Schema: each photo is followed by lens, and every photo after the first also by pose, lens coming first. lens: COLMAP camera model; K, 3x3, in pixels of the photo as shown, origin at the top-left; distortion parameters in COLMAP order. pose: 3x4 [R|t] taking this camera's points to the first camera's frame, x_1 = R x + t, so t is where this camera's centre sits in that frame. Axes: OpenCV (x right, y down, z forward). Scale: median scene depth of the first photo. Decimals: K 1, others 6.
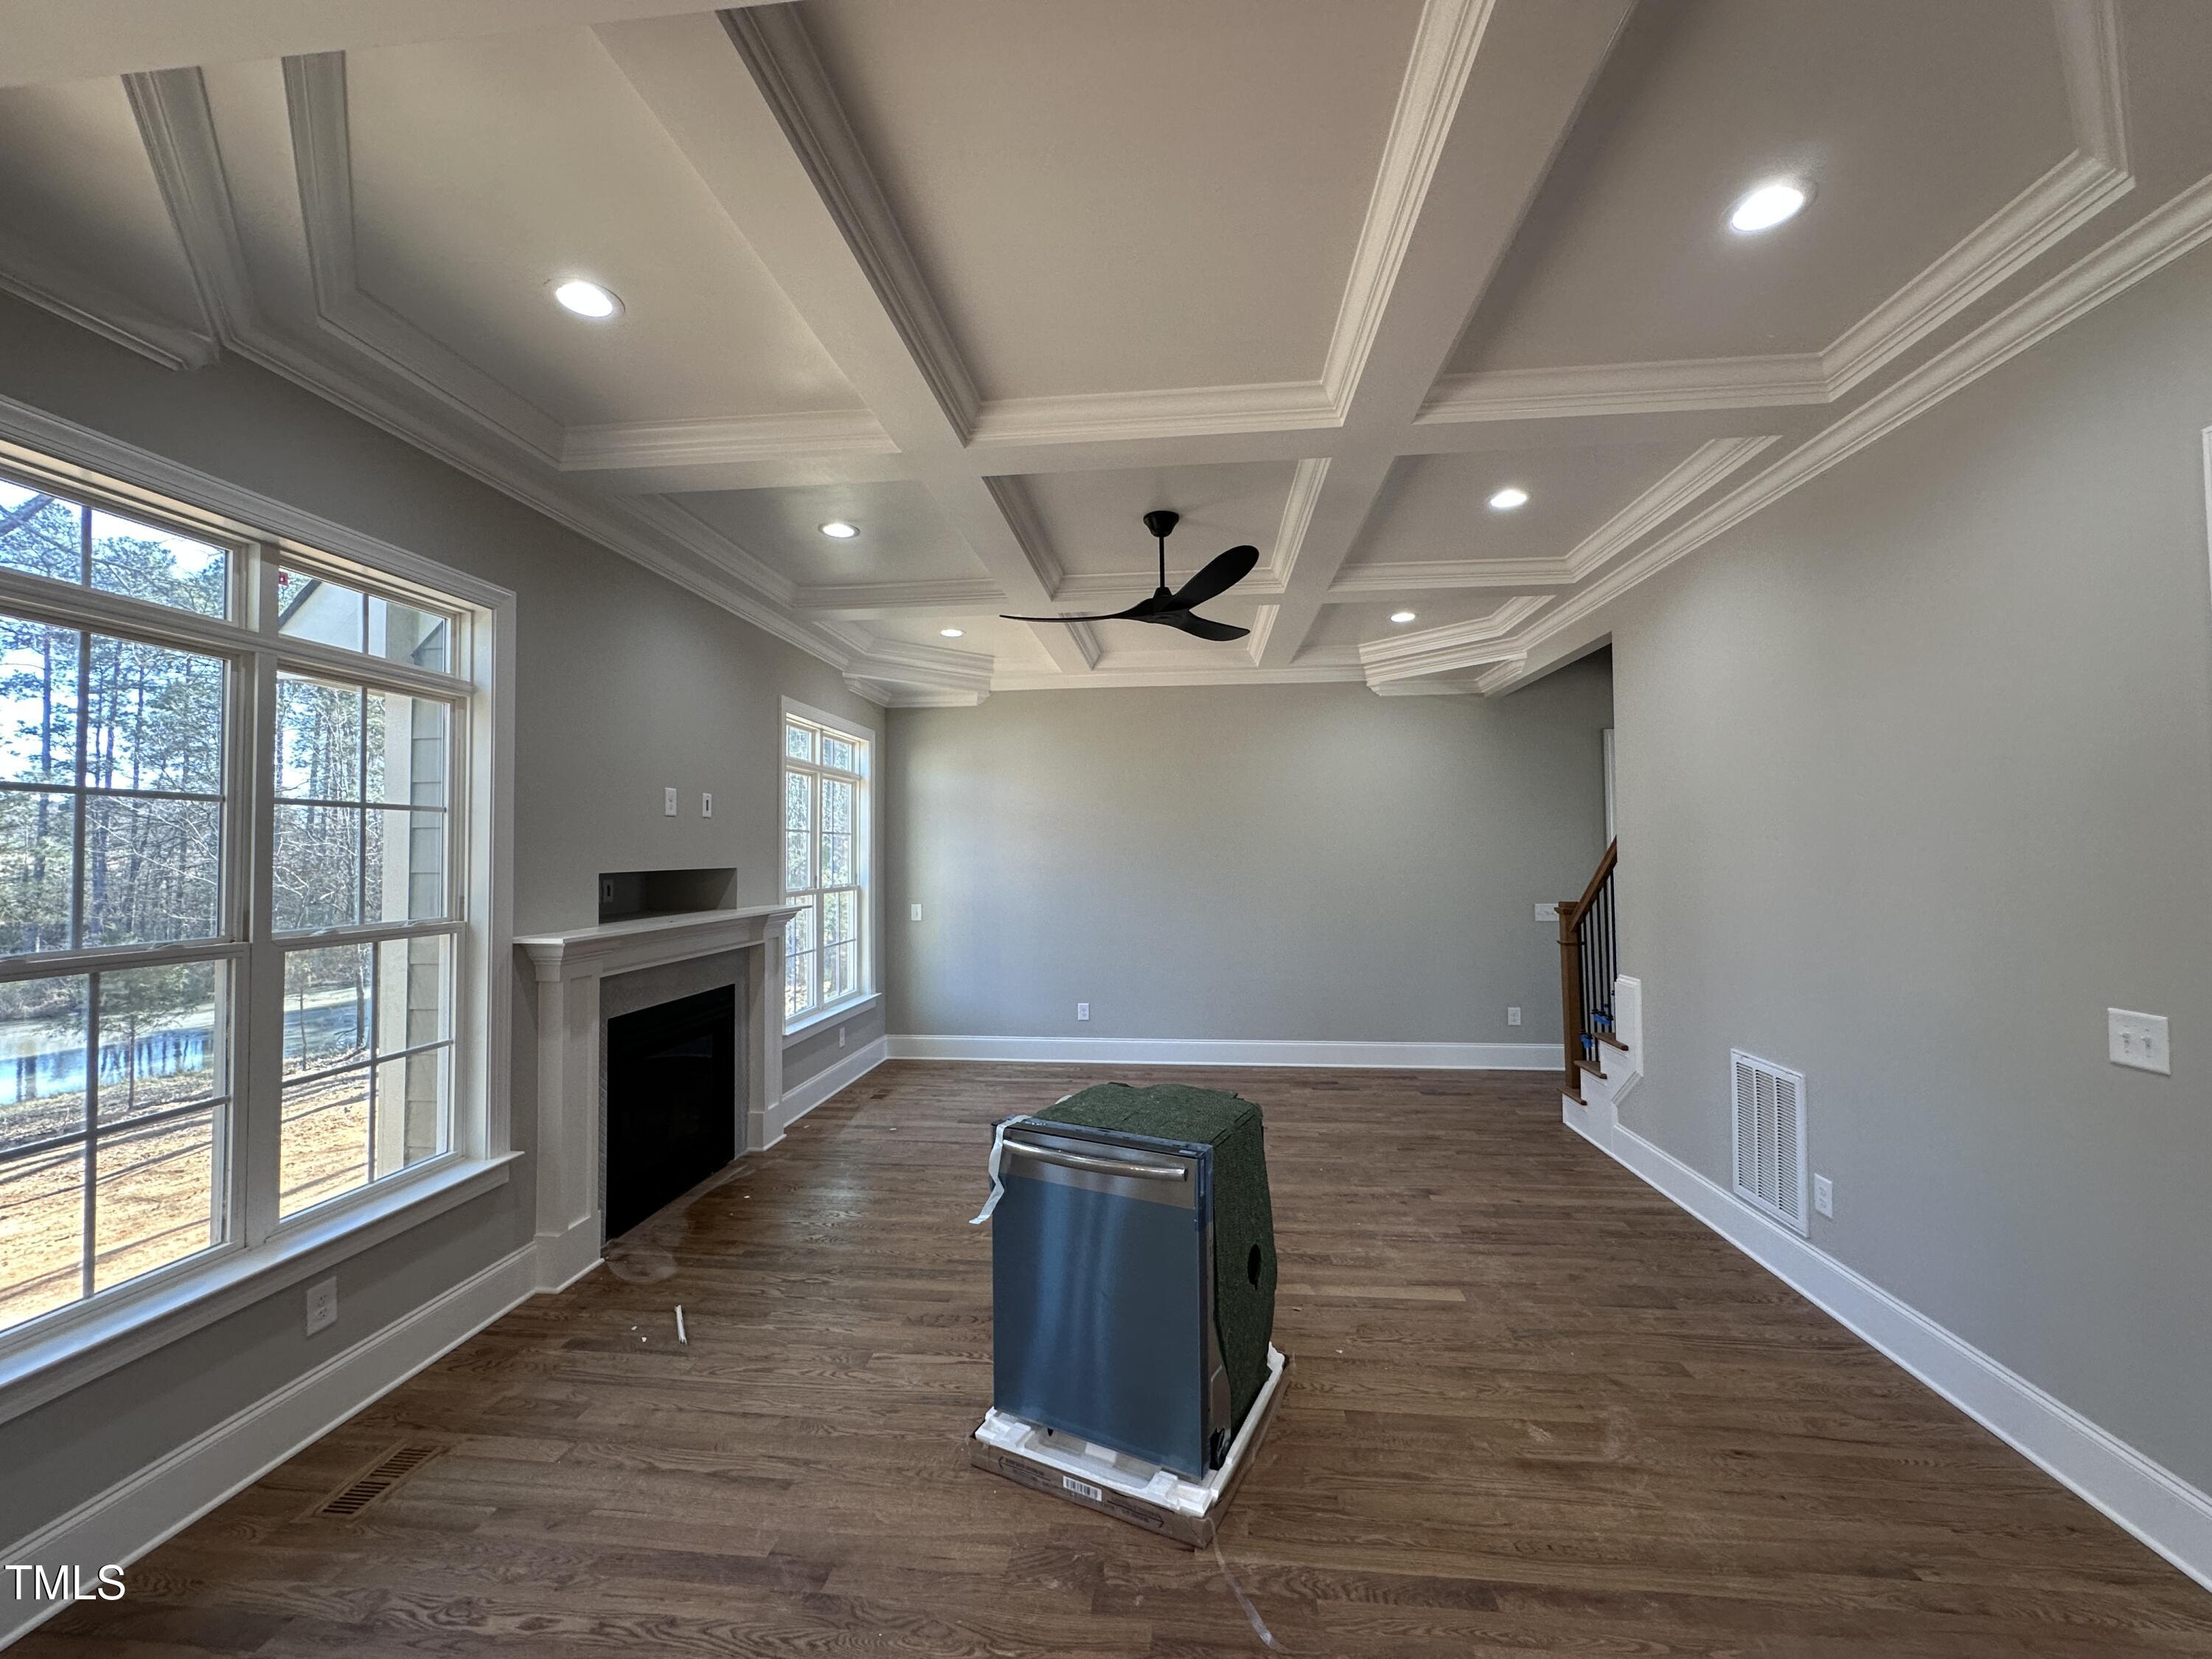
lens RADIAL K [[883.9, 0, 1104.6], [0, 883.9, 834.0], [0, 0, 1]] dist [-0.000982, 0.000371]
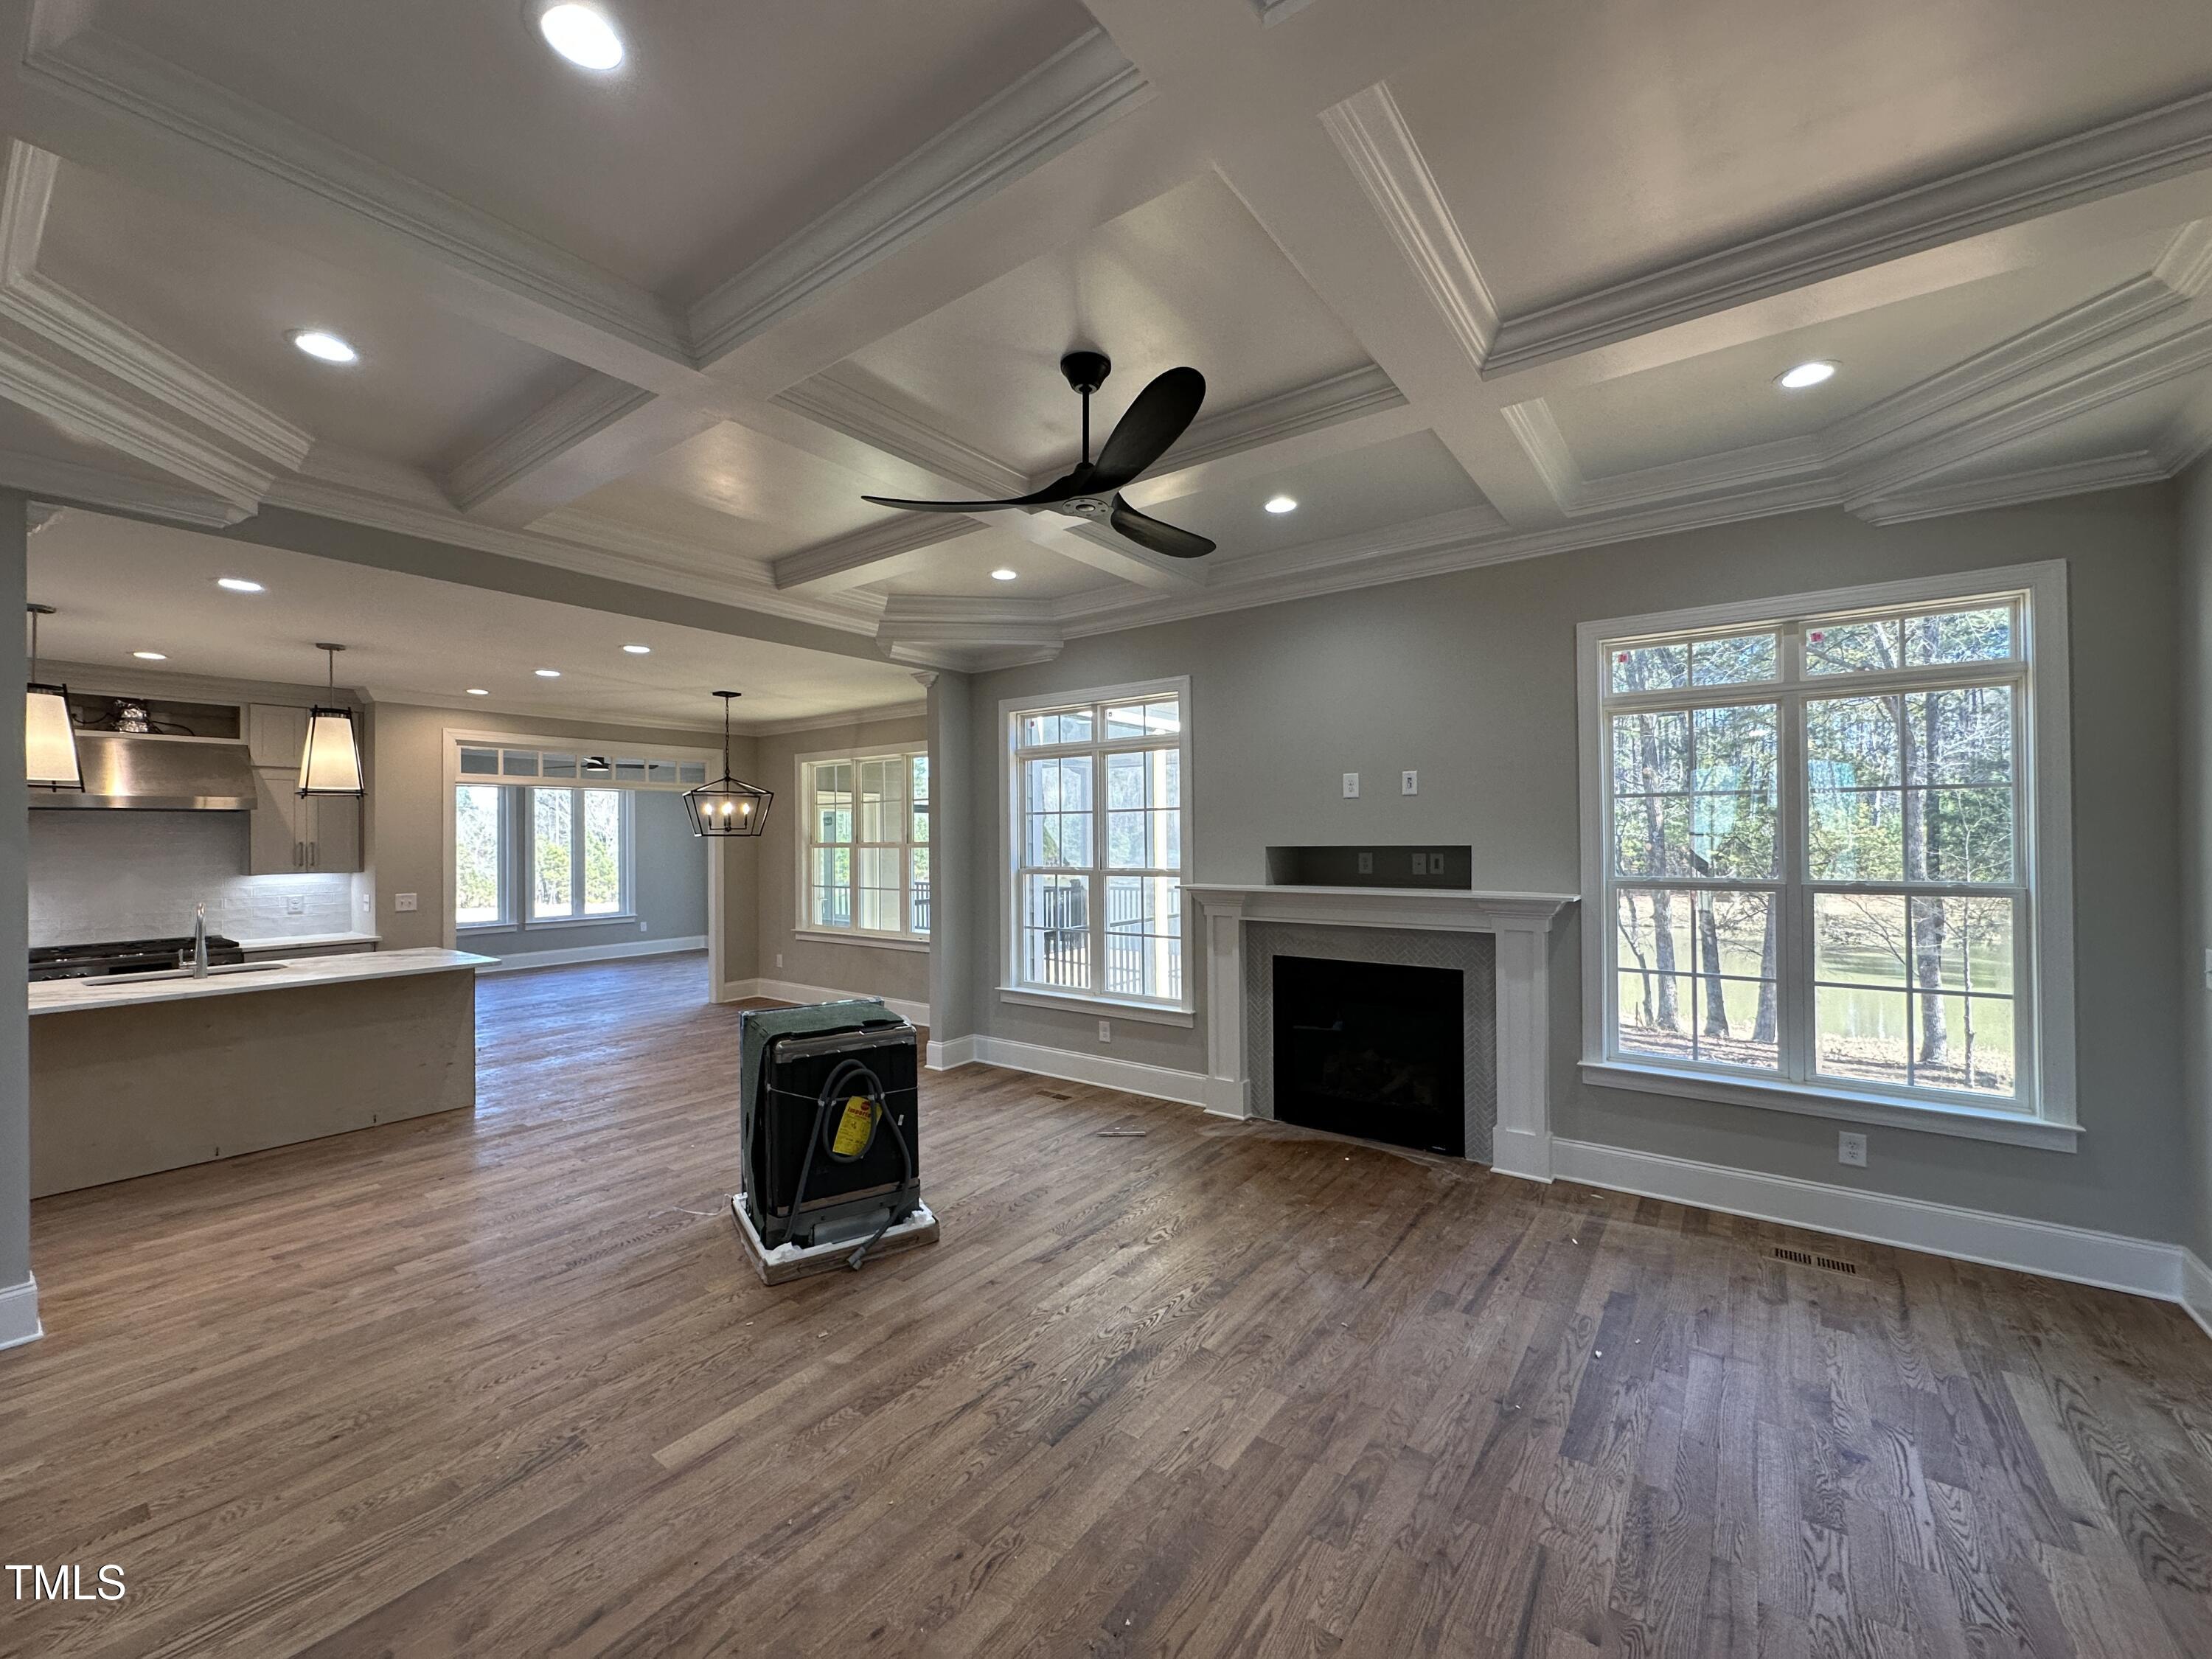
lens RADIAL K [[883.9, 0, 1099.3], [0, 883.9, 831.2], [0, 0, 1]] dist [-0.000982, 0.000371]
pose [[-0.518951, 0.010351, -0.854742, 0.815566], [0.036330, 0.999290, -0.009956, 0.028480], [0.854032, -0.036220, -0.518958, 1.667768]]
